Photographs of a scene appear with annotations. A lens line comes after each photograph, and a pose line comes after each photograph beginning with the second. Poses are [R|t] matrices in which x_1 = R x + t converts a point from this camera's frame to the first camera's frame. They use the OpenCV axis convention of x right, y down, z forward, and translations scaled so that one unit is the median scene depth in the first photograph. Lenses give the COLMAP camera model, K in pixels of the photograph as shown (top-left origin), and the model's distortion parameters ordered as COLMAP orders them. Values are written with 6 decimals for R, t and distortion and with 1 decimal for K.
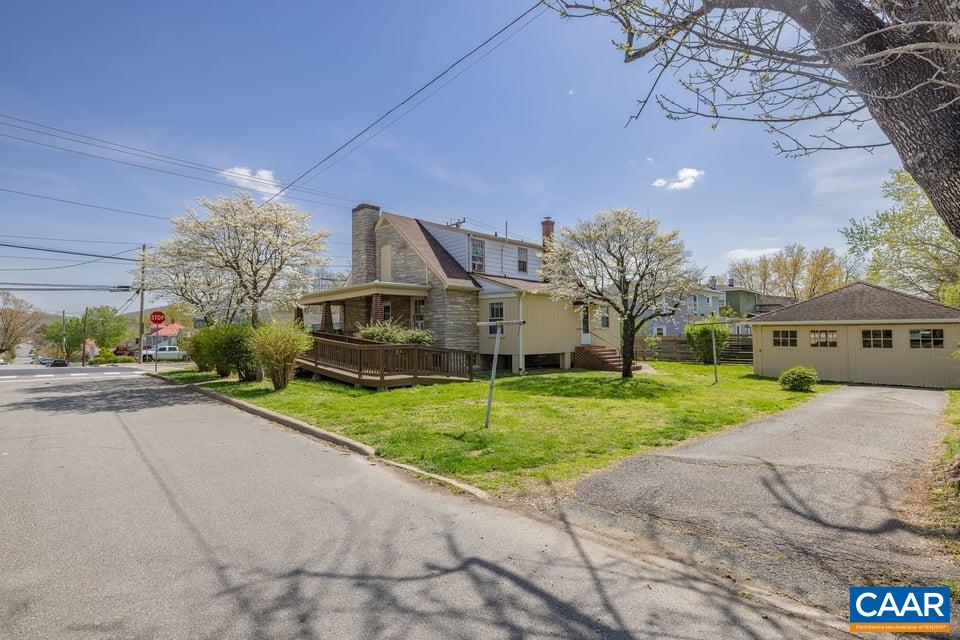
lens RADIAL K [[454.9, 0, 480.0], [0, 454.9, 320.0], [0, 0, 1]] dist [-0.001255, 0.000658]
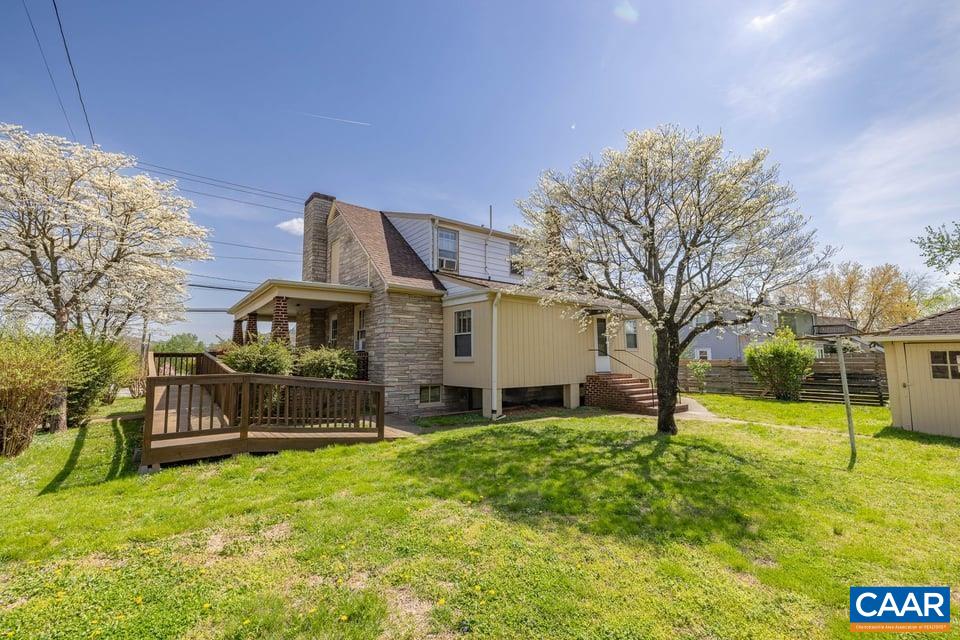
lens RADIAL K [[403.7, 0, 481.3], [0, 403.7, 318.8], [0, 0, 1]] dist [0.004550, 0.000428]
pose [[0.994258, -0.009053, -0.106624, 0.124115], [0.001863, 0.997729, -0.067337, 0.014586], [0.106991, 0.066751, 0.992017, 0.389033]]
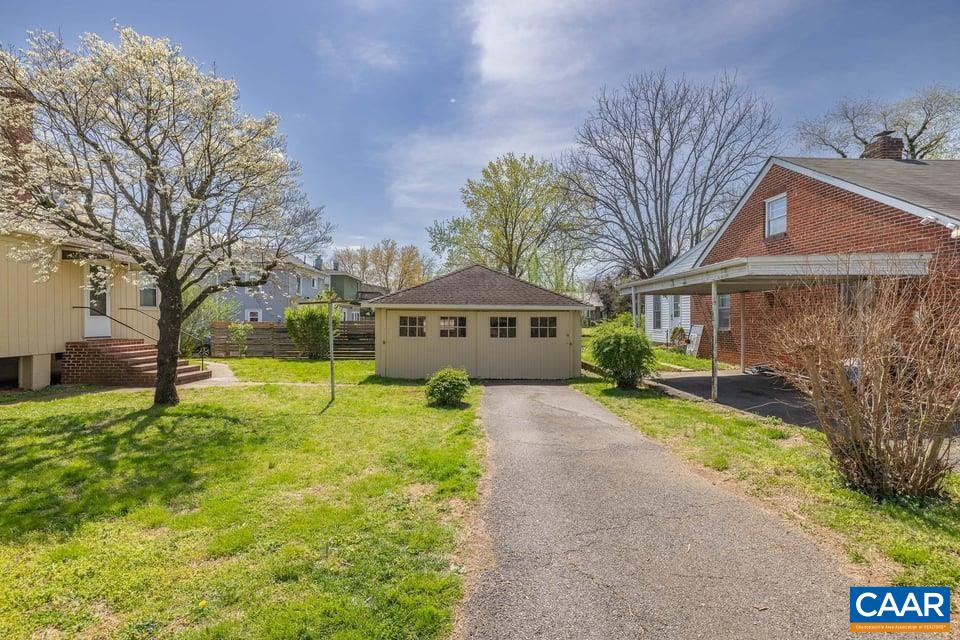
lens RADIAL K [[454.9, 0, 480.0], [0, 454.9, 320.0], [0, 0, 1]] dist [-0.001255, 0.000658]
pose [[0.677996, 0.011353, 0.734978, 0.159735], [-0.032554, 0.999363, 0.014593, 0.012951], [-0.734344, -0.033820, 0.677934, 0.348359]]
